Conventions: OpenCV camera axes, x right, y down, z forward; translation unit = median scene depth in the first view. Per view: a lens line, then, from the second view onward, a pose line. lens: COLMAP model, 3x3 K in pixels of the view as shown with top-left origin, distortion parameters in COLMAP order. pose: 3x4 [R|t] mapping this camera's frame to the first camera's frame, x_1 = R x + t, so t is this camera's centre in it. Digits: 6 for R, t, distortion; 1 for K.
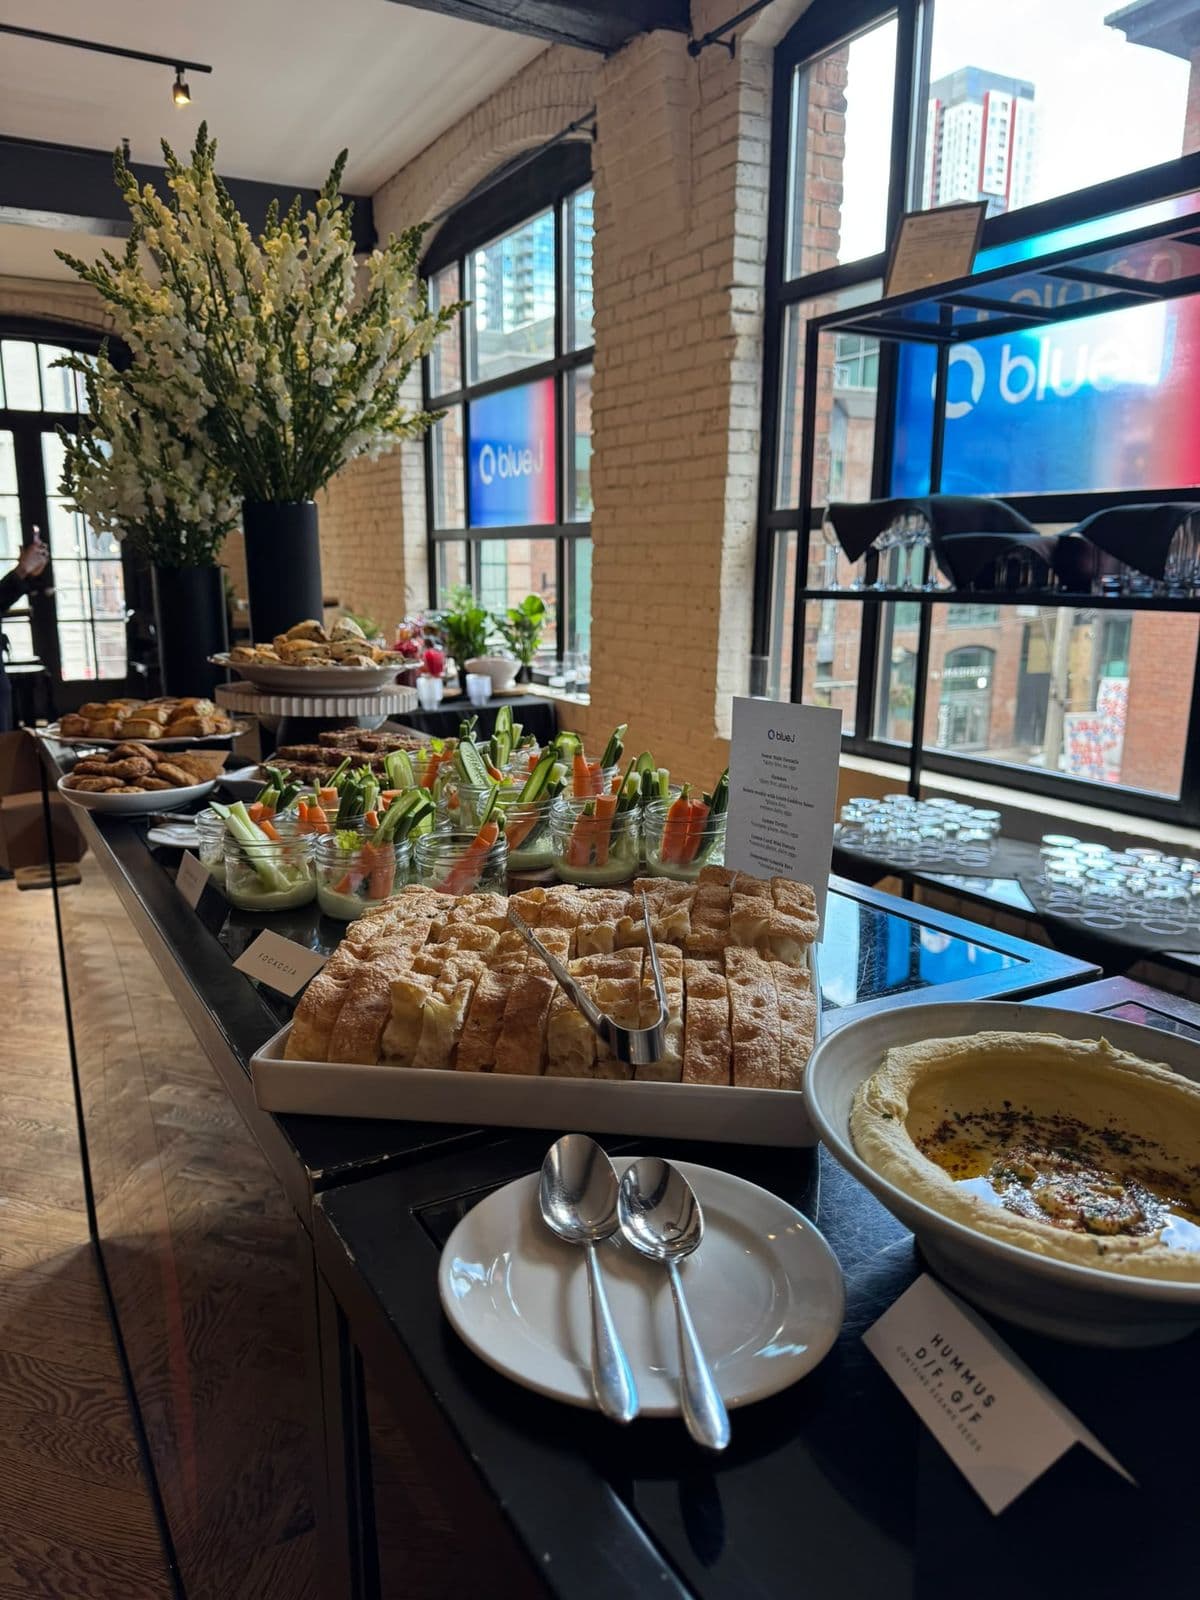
lens RADIAL K [[1197.5, 0, 603.3], [0, 1197.5, 808.0], [0, 0, 1]] dist [0.002035, -0.014383]
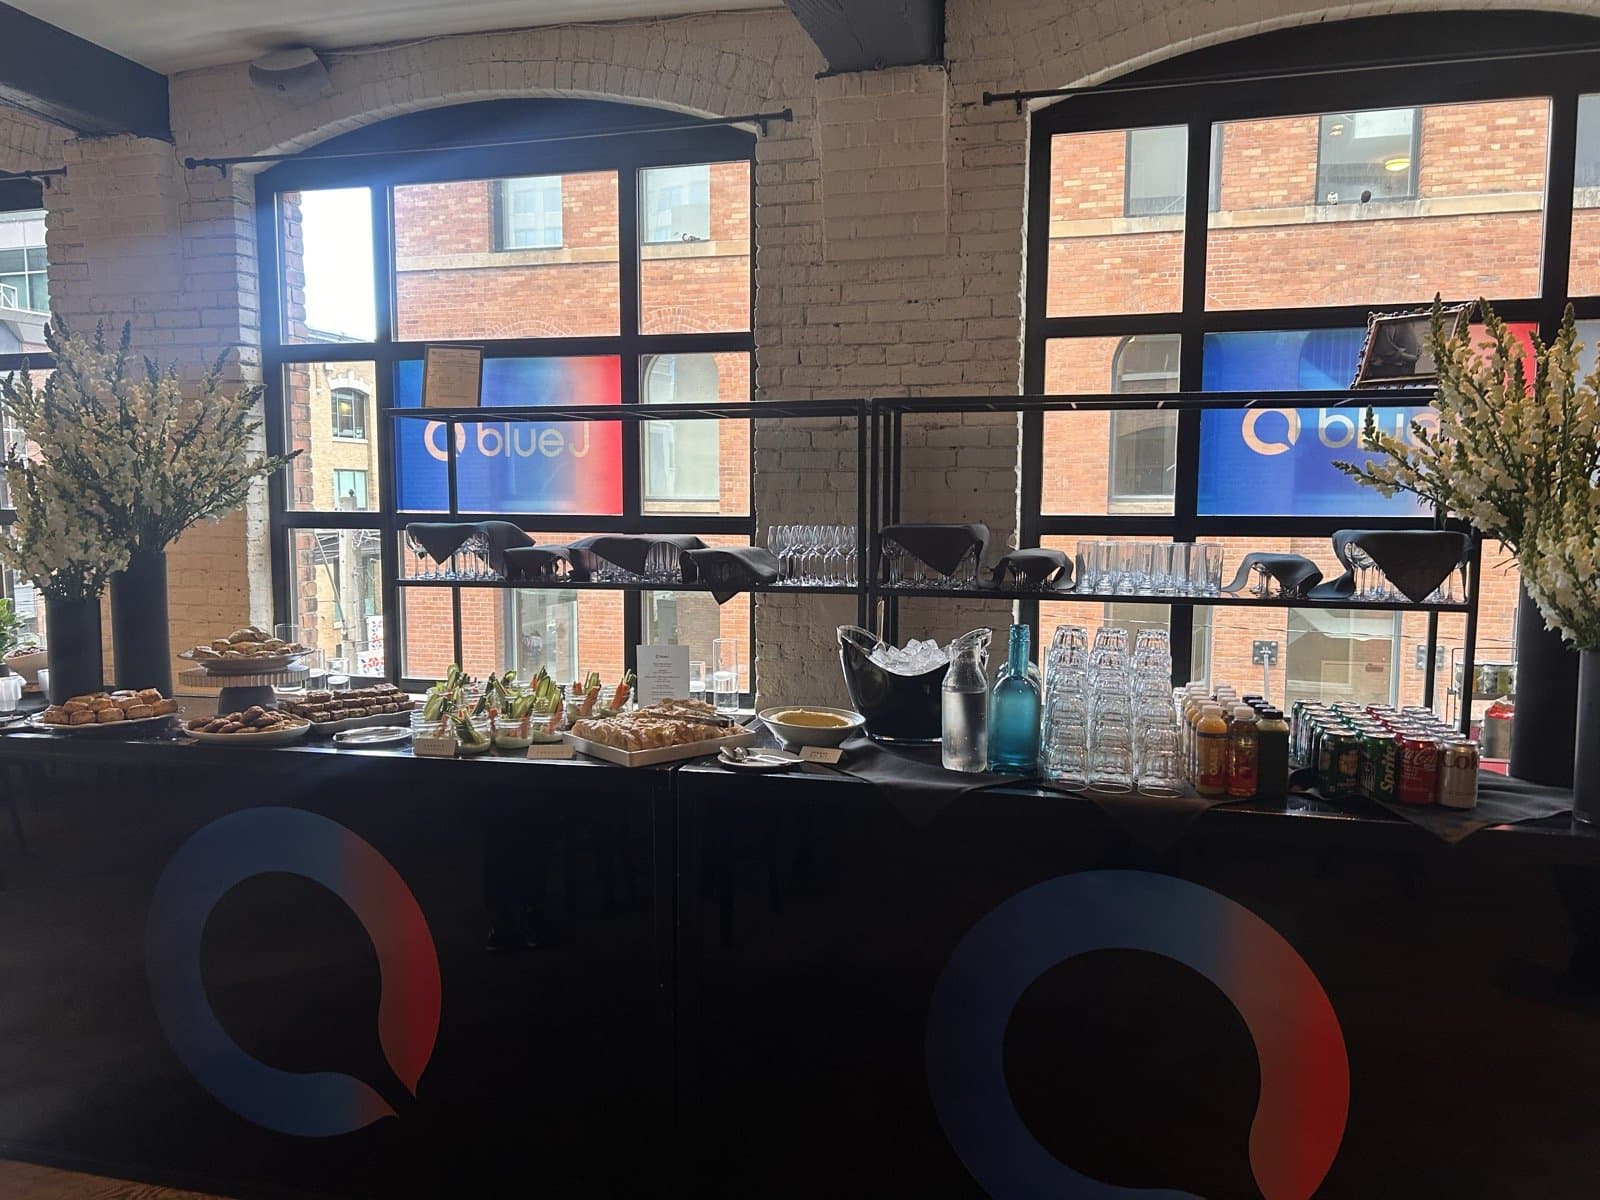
lens RADIAL K [[1197.5, 0, 801.9], [0, 1197.5, 605.3], [0, 0, 1]] dist [0.002035, -0.014383]
pose [[0.719405, -0.060520, 0.691949, -0.367111], [0.140830, 0.988215, -0.059987, 0.008361], [-0.680164, 0.140602, 0.719450, -0.310116]]
